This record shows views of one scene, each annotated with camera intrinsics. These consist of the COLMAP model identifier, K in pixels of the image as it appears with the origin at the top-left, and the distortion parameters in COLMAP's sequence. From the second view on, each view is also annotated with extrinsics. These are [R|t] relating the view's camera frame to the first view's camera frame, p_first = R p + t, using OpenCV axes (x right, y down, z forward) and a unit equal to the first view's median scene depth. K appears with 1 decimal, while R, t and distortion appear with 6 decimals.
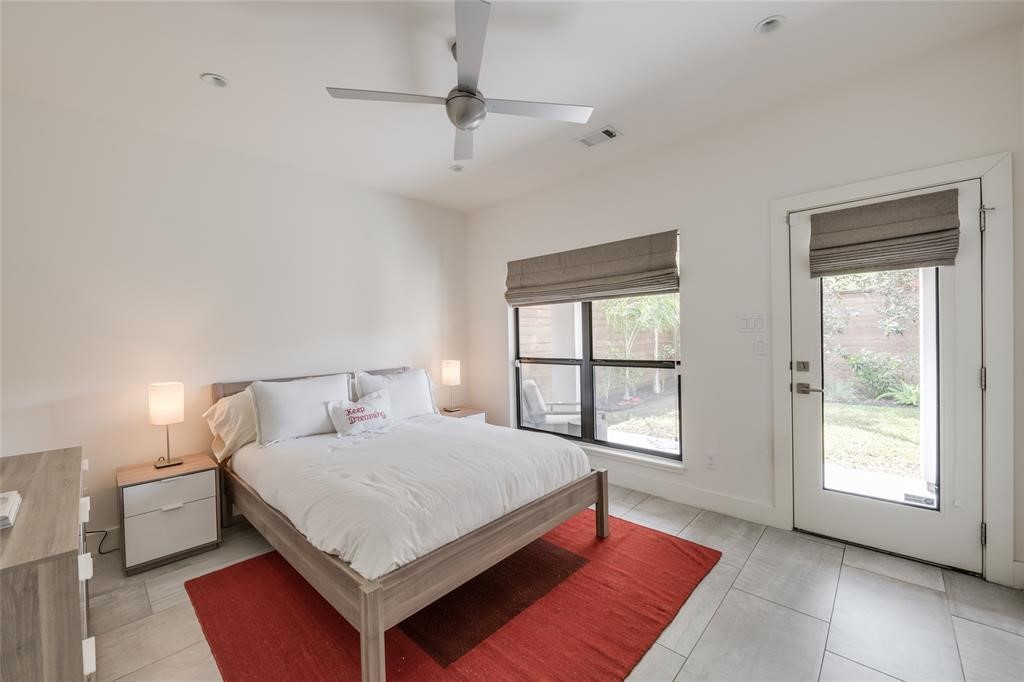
lens RADIAL K [[409.0, 0, 512.0], [0, 409.0, 341.0], [0, 0, 1]] dist [0.000271, -0.000095]
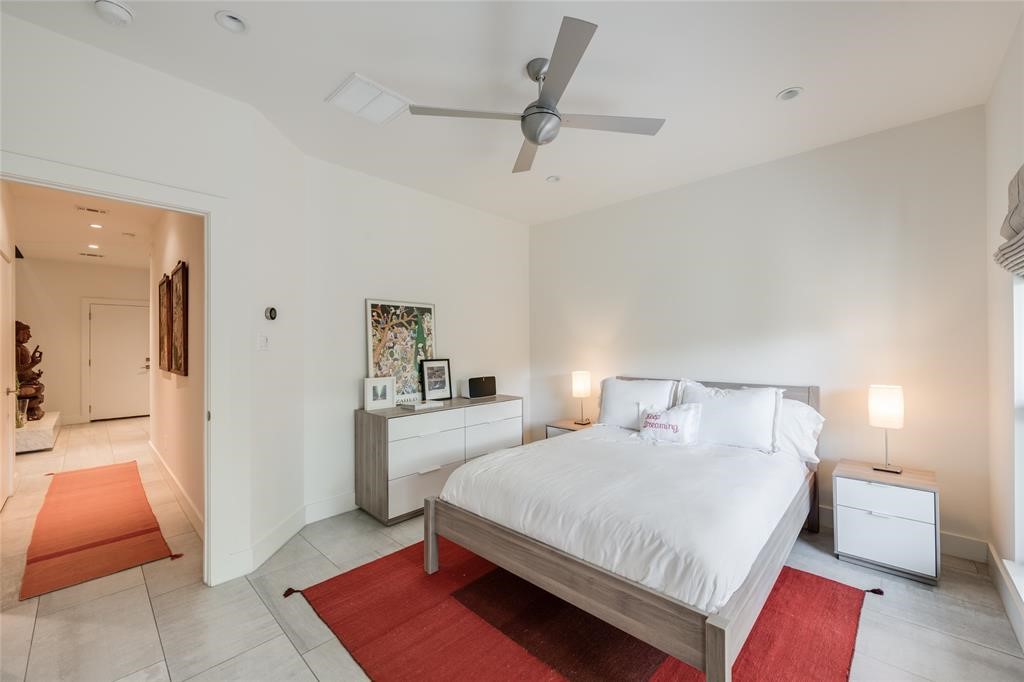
lens RADIAL K [[406.0, 0, 517.6], [0, 406.0, 343.0], [0, 0, 1]] dist [-0.000959, -0.000450]
pose [[-0.000911, 0.020410, -0.999791, 0.841087], [-0.015152, 0.999677, 0.020421, -0.038461], [0.999885, 0.015168, -0.000601, 0.890084]]
